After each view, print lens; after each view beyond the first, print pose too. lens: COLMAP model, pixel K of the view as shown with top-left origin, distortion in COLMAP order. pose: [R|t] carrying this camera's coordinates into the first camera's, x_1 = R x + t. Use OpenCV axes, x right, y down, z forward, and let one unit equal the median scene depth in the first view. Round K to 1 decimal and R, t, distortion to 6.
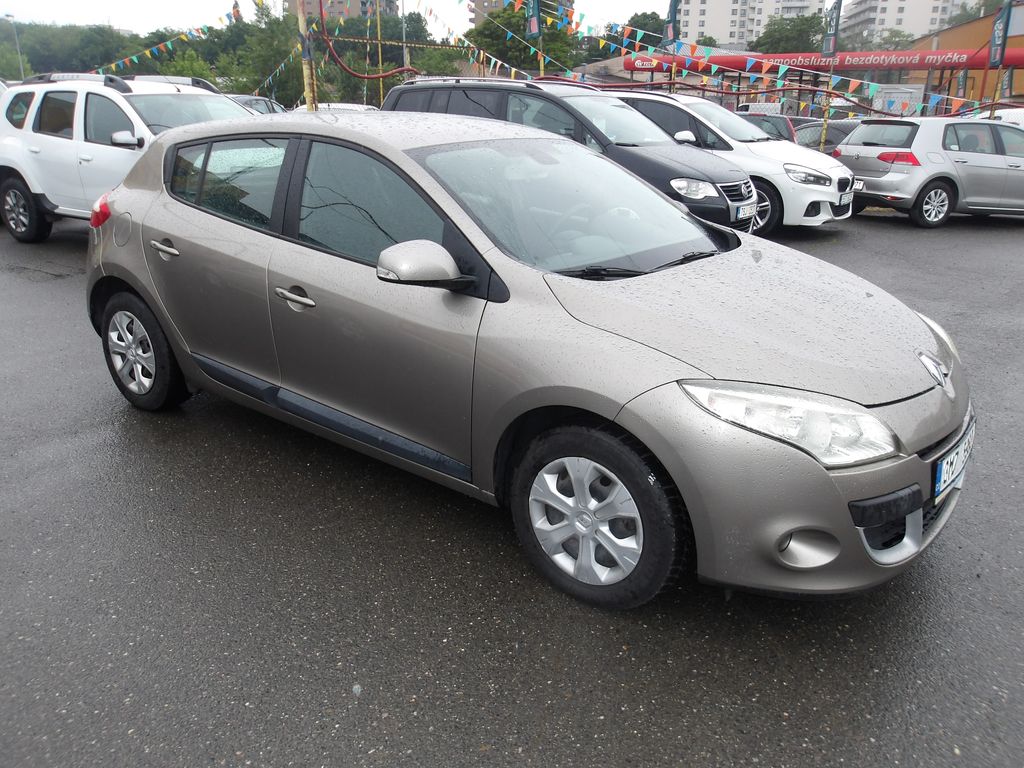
lens RADIAL K [[851.8, 0, 507.8], [0, 851.8, 387.0], [0, 0, 1]] dist [-0.014542, 0.038615]
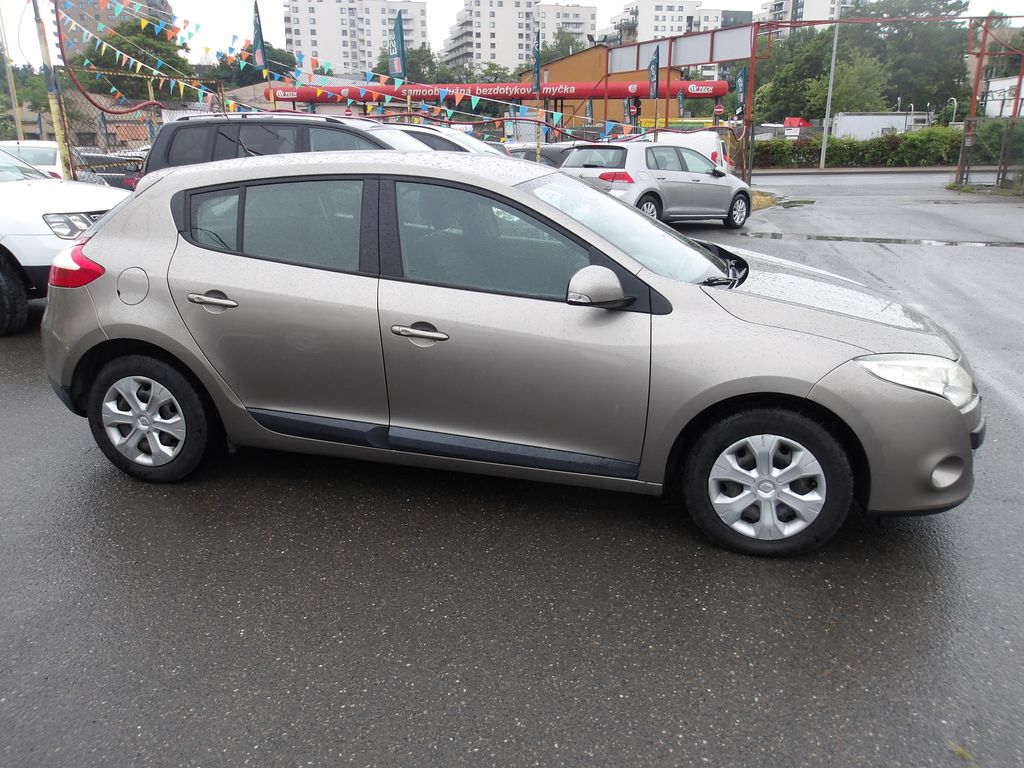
lens RADIAL K [[851.8, 0, 501.6], [0, 851.8, 384.5], [0, 0, 1]] dist [-0.014542, 0.038615]
pose [[0.915507, -0.130477, 0.380556, -0.434616], [0.142973, 0.989716, -0.004620, -0.020927], [-0.376039, 0.058638, 0.924747, 0.020248]]
